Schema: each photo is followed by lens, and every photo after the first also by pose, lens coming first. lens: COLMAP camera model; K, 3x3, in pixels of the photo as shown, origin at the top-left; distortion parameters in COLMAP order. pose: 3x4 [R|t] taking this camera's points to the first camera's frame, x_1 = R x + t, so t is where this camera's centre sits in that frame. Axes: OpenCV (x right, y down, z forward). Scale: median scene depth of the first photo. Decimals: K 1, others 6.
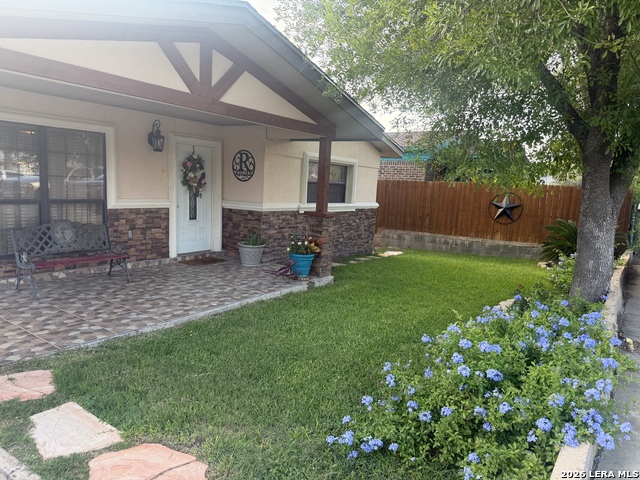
lens RADIAL K [[453.6, 0, 330.3], [0, 453.6, 243.6], [0, 0, 1]] dist [0.055912, -0.073085]
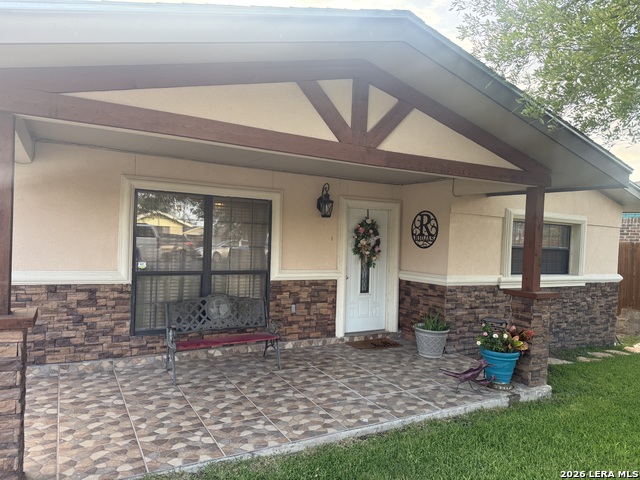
lens RADIAL K [[453.6, 0, 317.2], [0, 453.6, 238.4], [0, 0, 1]] dist [0.055912, -0.073085]
pose [[0.891739, -0.018790, -0.452160, 0.009943], [-0.049012, 0.989251, -0.137768, -0.039585], [0.449889, 0.145014, 0.881233, 0.233654]]
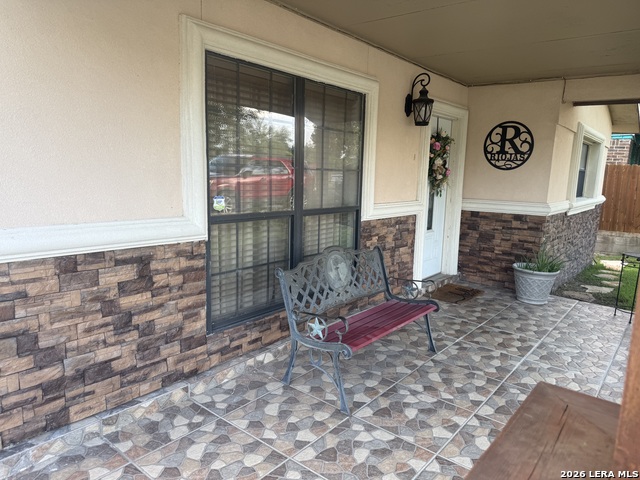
lens RADIAL K [[453.6, 0, 318.2], [0, 453.6, 243.4], [0, 0, 1]] dist [0.055912, -0.073085]
pose [[0.995376, -0.006926, -0.095809, -0.491145], [0.009161, 0.999696, 0.022909, -0.060484], [0.095621, -0.023680, 0.995136, 0.394798]]
